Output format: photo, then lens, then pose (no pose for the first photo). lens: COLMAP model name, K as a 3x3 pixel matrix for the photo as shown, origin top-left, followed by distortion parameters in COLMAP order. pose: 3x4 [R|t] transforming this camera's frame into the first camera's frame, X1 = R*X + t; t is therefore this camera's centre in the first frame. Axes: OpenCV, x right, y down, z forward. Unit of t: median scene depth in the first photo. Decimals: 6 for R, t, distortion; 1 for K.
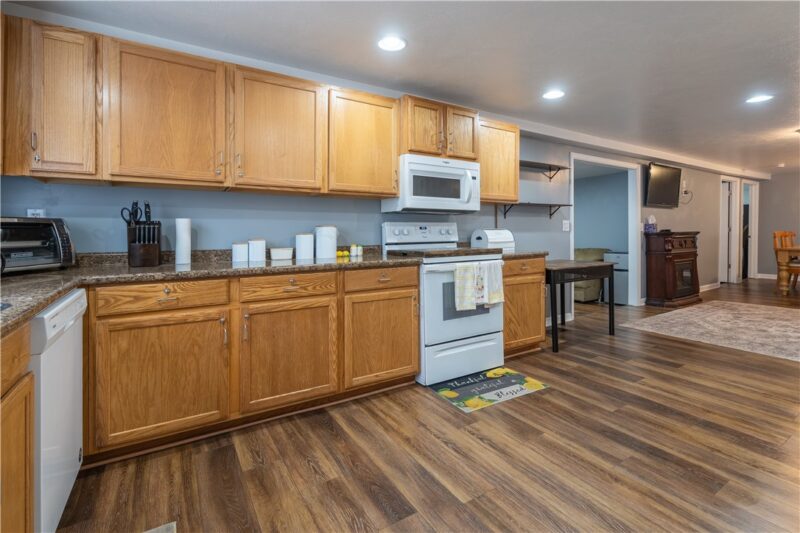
lens RADIAL K [[376.9, 0, 404.3], [0, 376.9, 237.4], [0, 0, 1]] dist [0.001107, -0.000754]
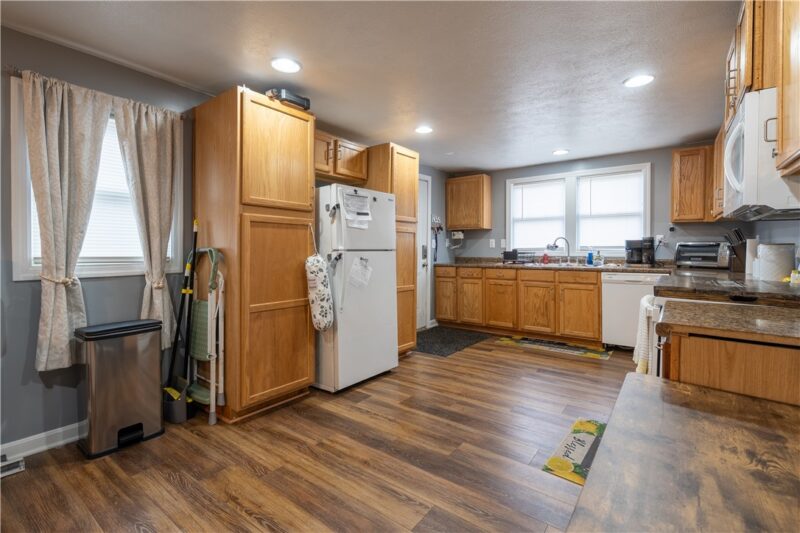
lens RADIAL K [[376.9, 0, 397.2], [0, 376.9, 247.8], [0, 0, 1]] dist [0.001107, -0.000754]
pose [[-0.938954, 0.005080, -0.344004, 0.416872], [-0.001937, 0.999797, 0.020049, -0.018103], [0.344036, 0.019491, -0.938754, 0.736596]]
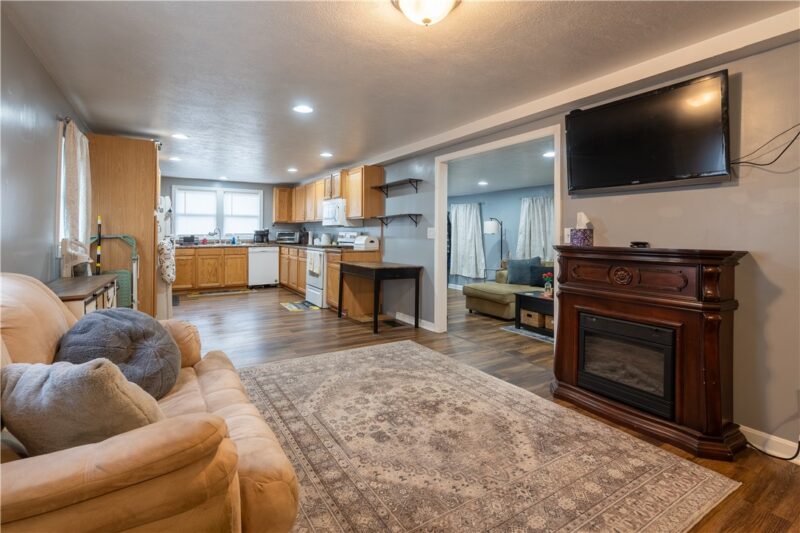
lens RADIAL K [[376.9, 0, 400.4], [0, 376.9, 237.0], [0, 0, 1]] dist [0.001107, -0.000754]
pose [[-0.001622, 0.013759, -0.999904, 1.134751], [-0.022777, 0.999645, 0.013792, -0.026182], [0.999739, 0.022797, -0.001308, 0.737562]]
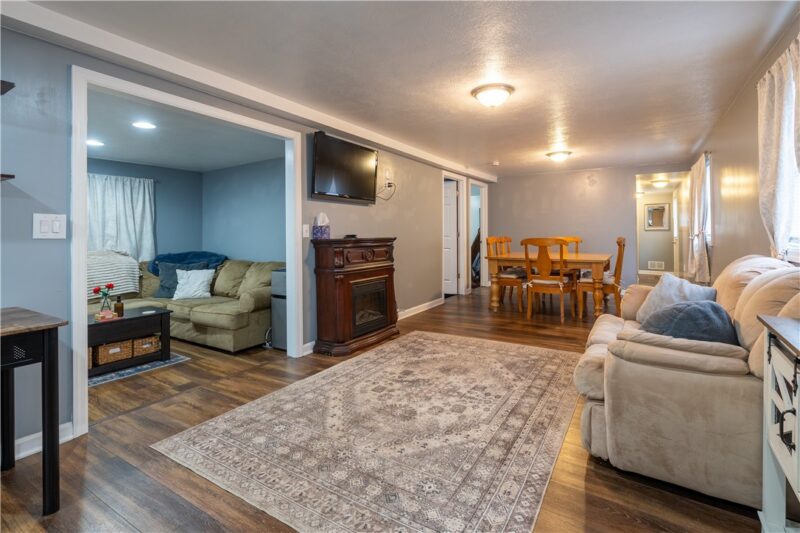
lens RADIAL K [[376.9, 0, 415.3], [0, 376.9, 226.4], [0, 0, 1]] dist [0.001107, -0.000754]
pose [[0.892248, 0.015062, 0.451294, 0.497147], [0.000171, 0.999432, -0.033695, -0.013029], [-0.451545, 0.030142, 0.891739, 0.340517]]
